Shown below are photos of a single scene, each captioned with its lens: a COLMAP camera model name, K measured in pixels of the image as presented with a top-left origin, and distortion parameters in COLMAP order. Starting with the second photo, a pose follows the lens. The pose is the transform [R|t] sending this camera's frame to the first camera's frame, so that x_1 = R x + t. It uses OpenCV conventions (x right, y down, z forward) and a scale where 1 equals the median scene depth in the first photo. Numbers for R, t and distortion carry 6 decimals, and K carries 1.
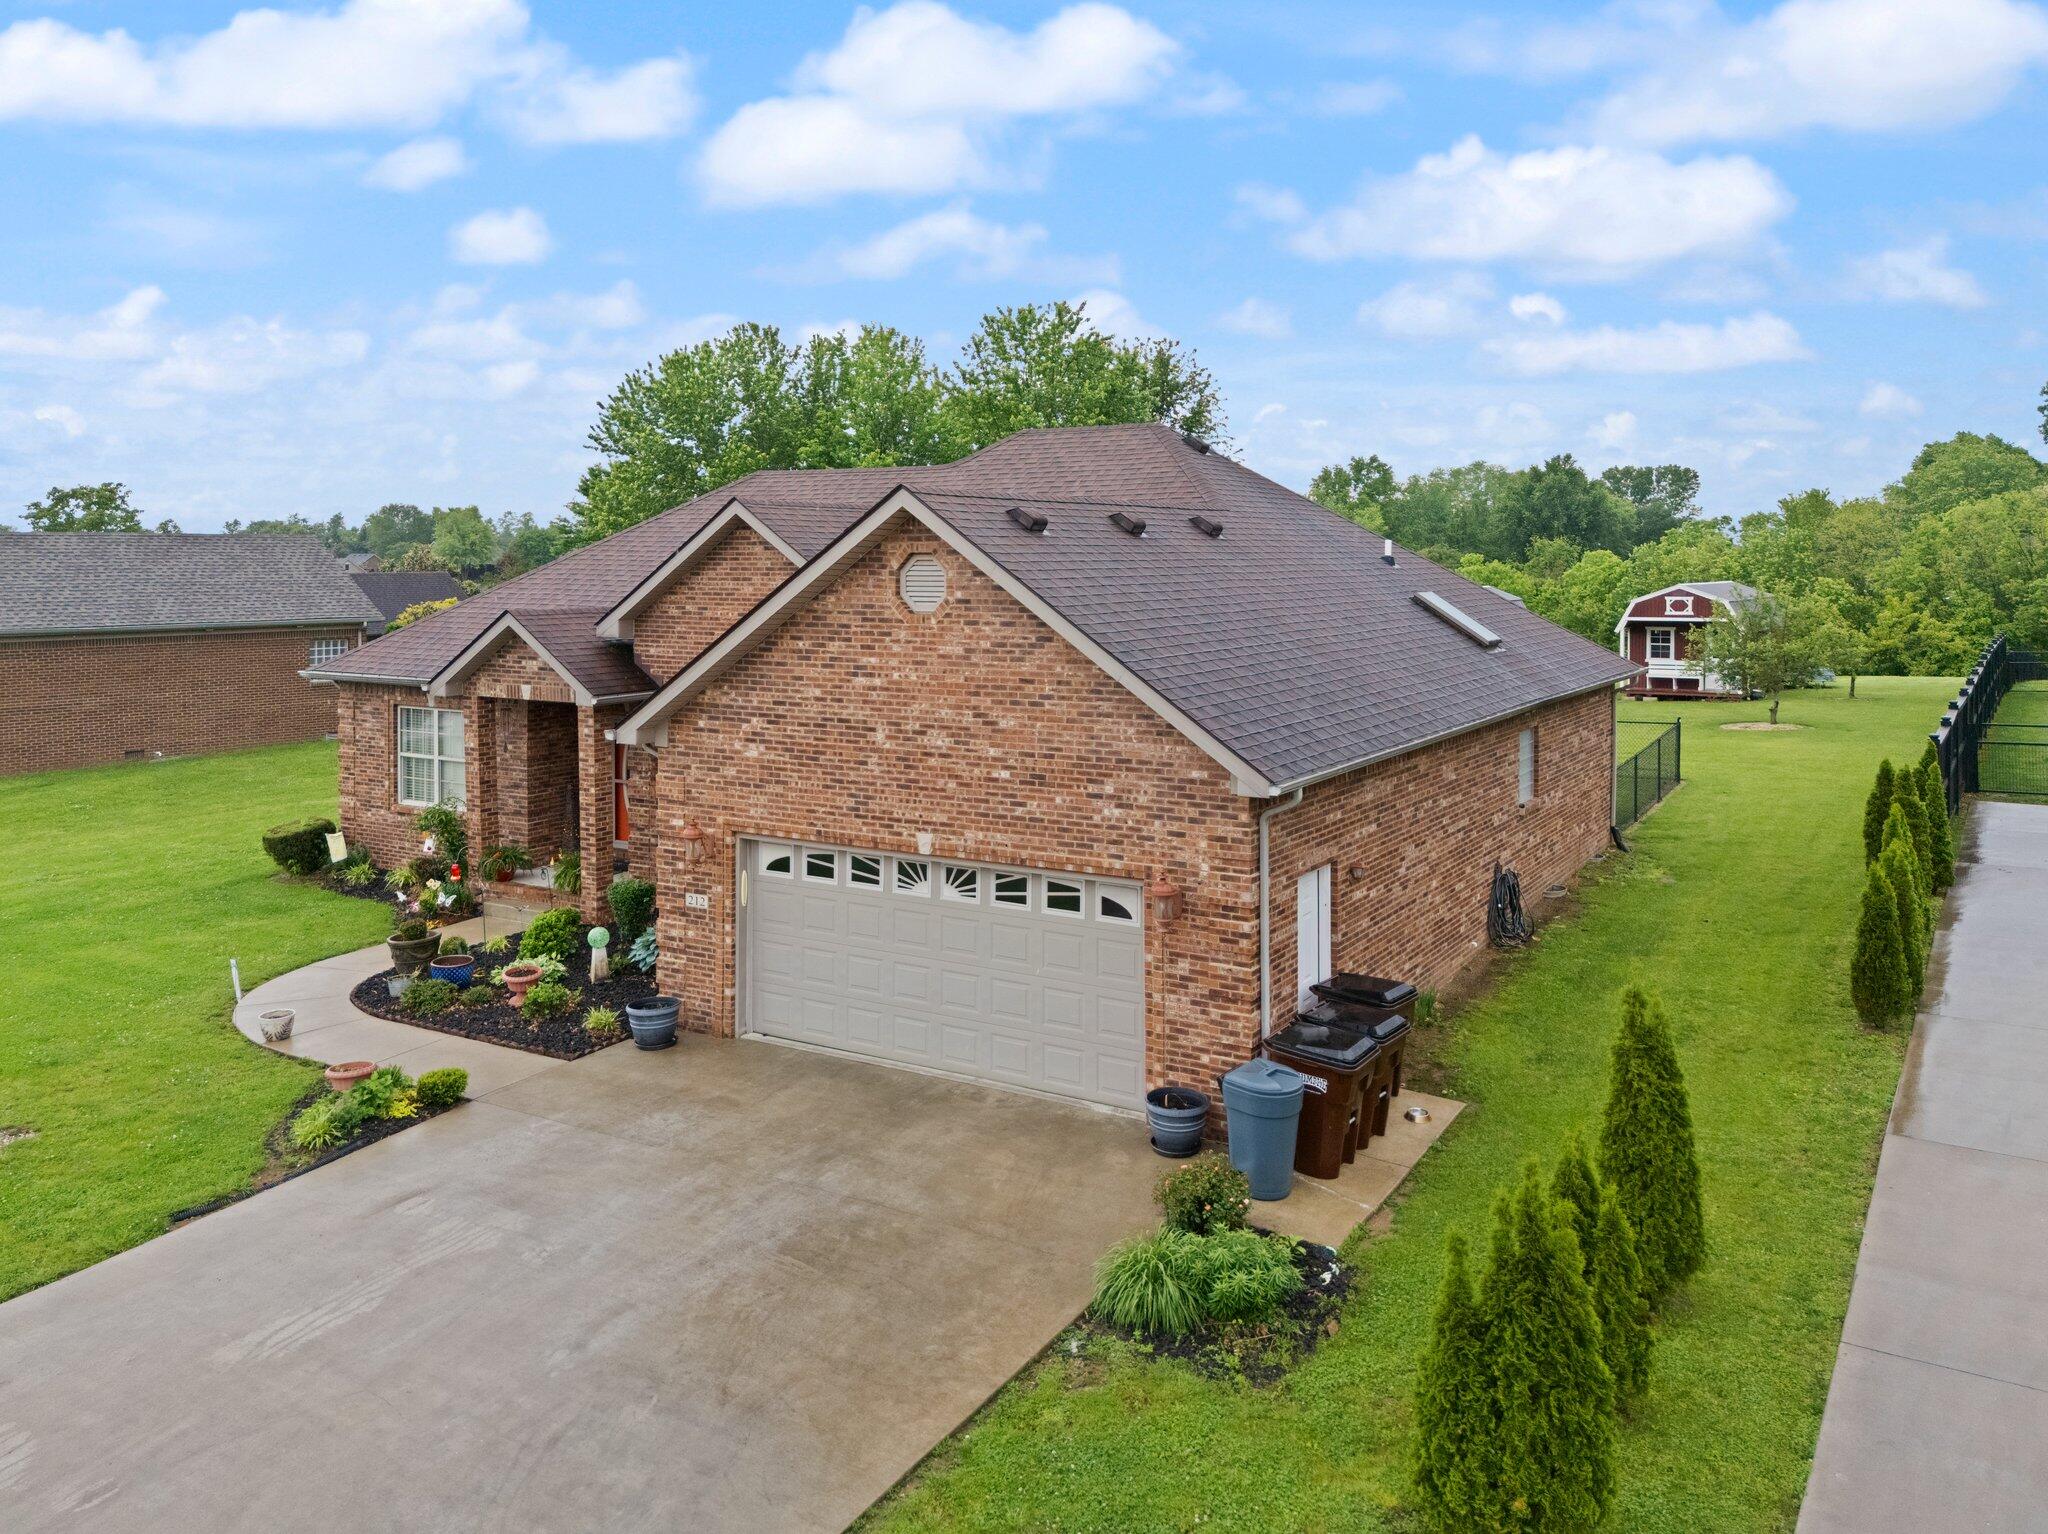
lens RADIAL K [[1582.3, 0, 1038.4], [0, 1582.3, 605.4], [0, 0, 1]] dist [0.100175, -0.108499]
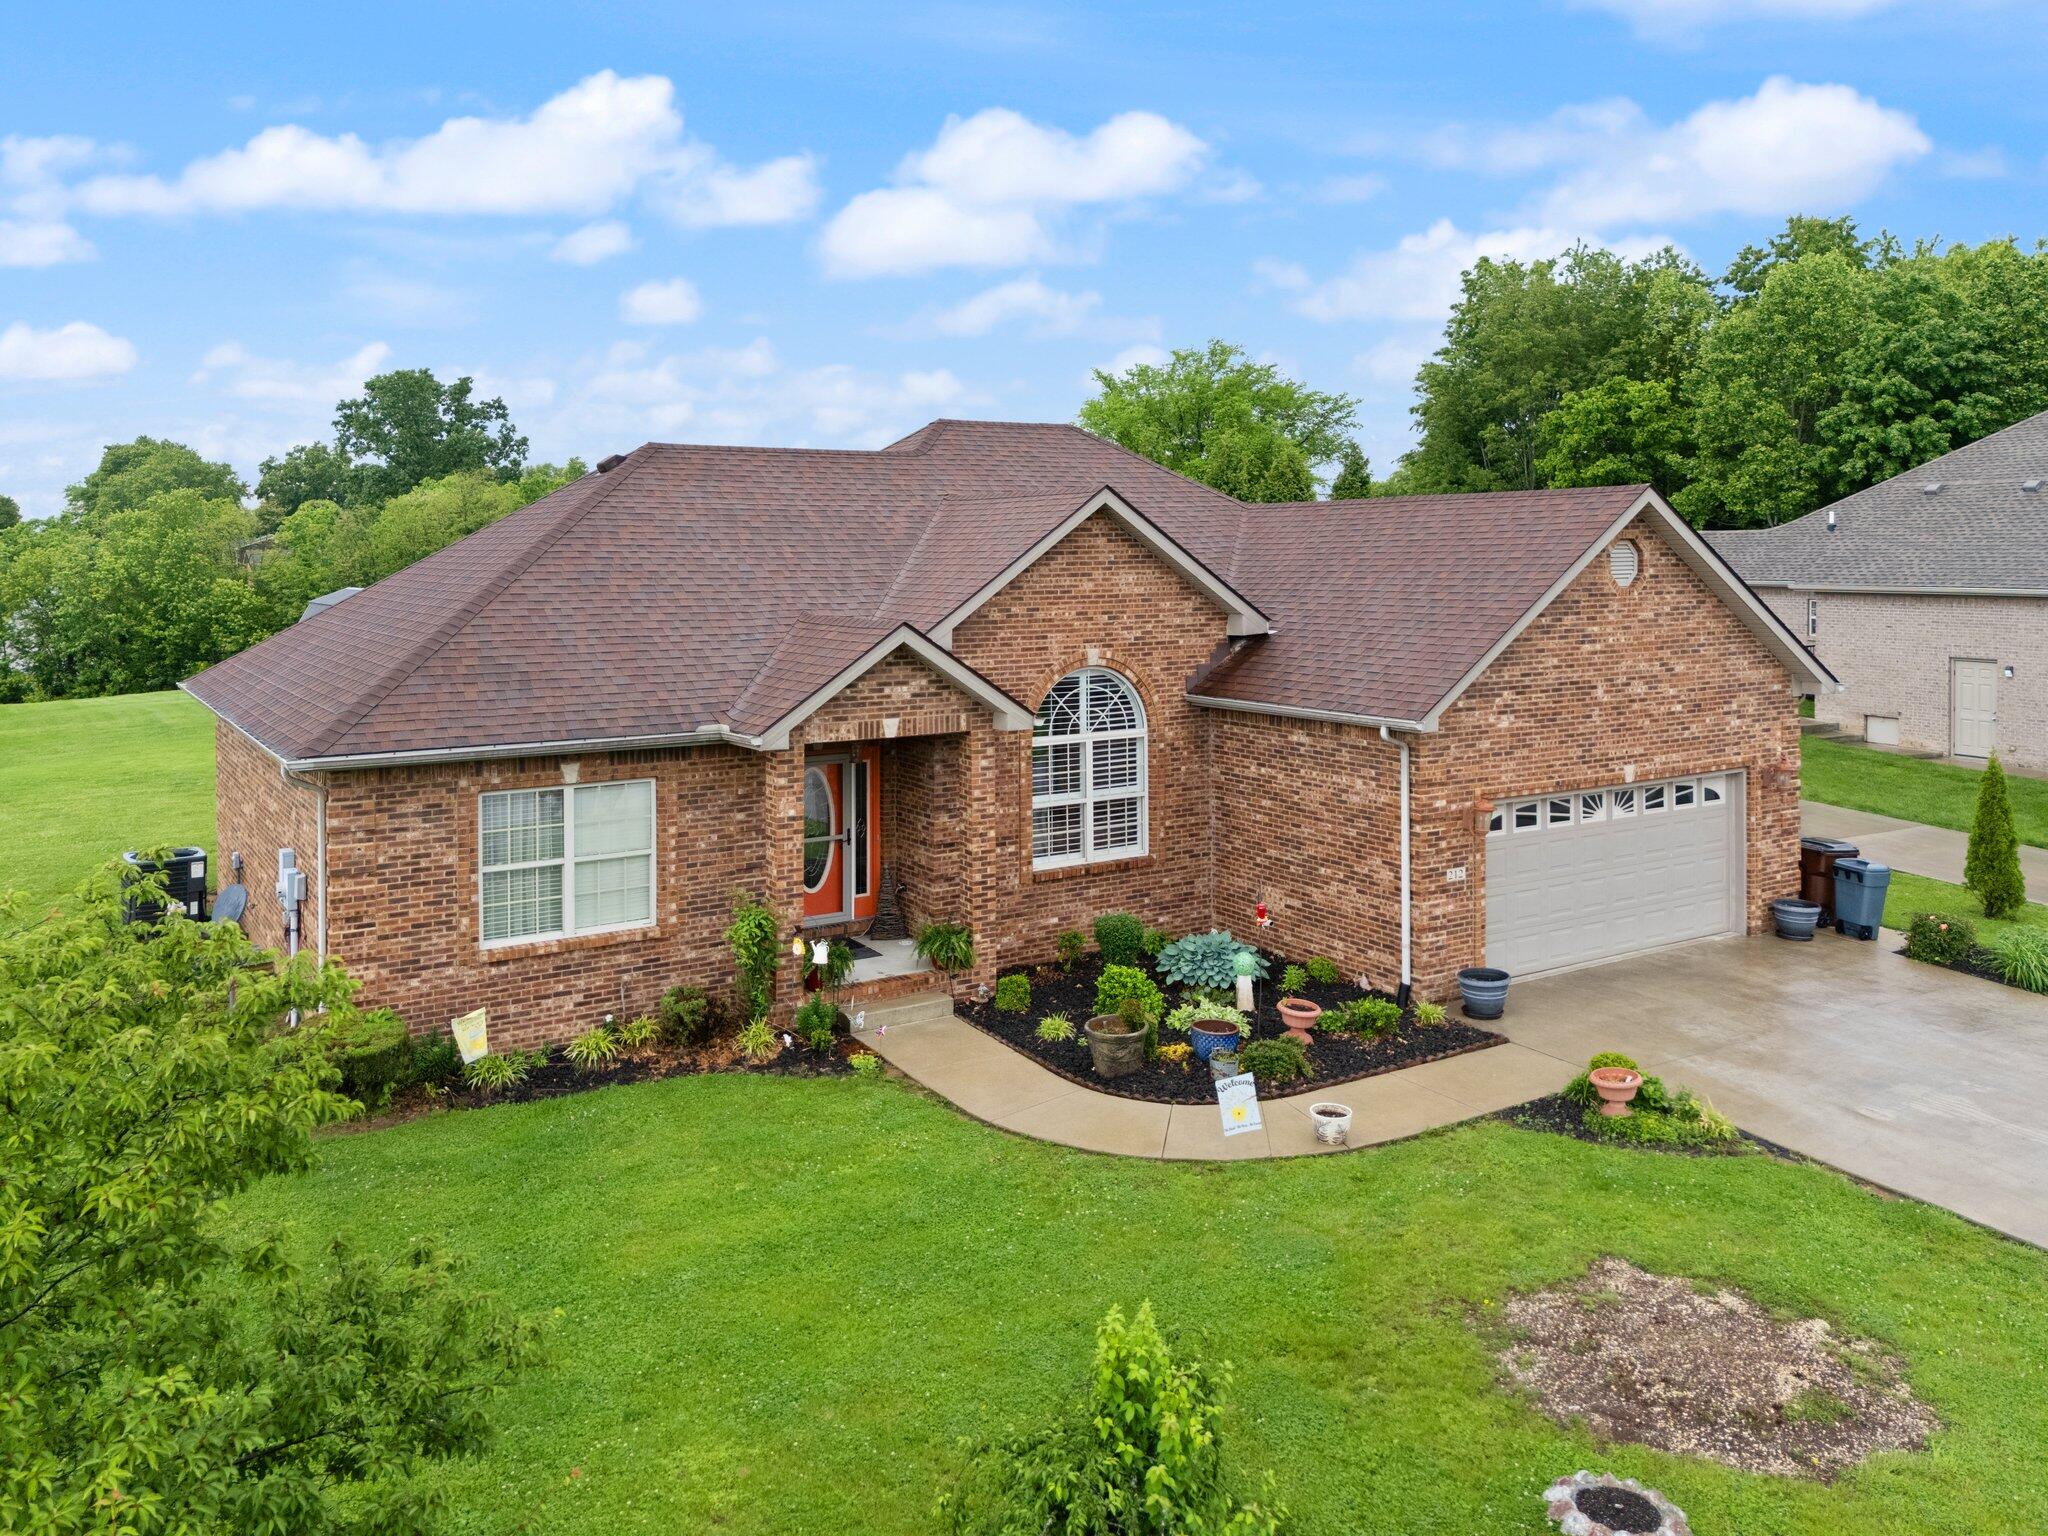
lens RADIAL K [[1602.9, 0, 1022.8], [0, 1602.9, 610.2], [0, 0, 1]] dist [0.020186, 0.006851]
pose [[0.450849, -0.039042, 0.891746, -1.339523], [0.037944, 0.998978, 0.024553, -0.024793], [-0.891793, 0.022767, 0.451870, 0.816999]]
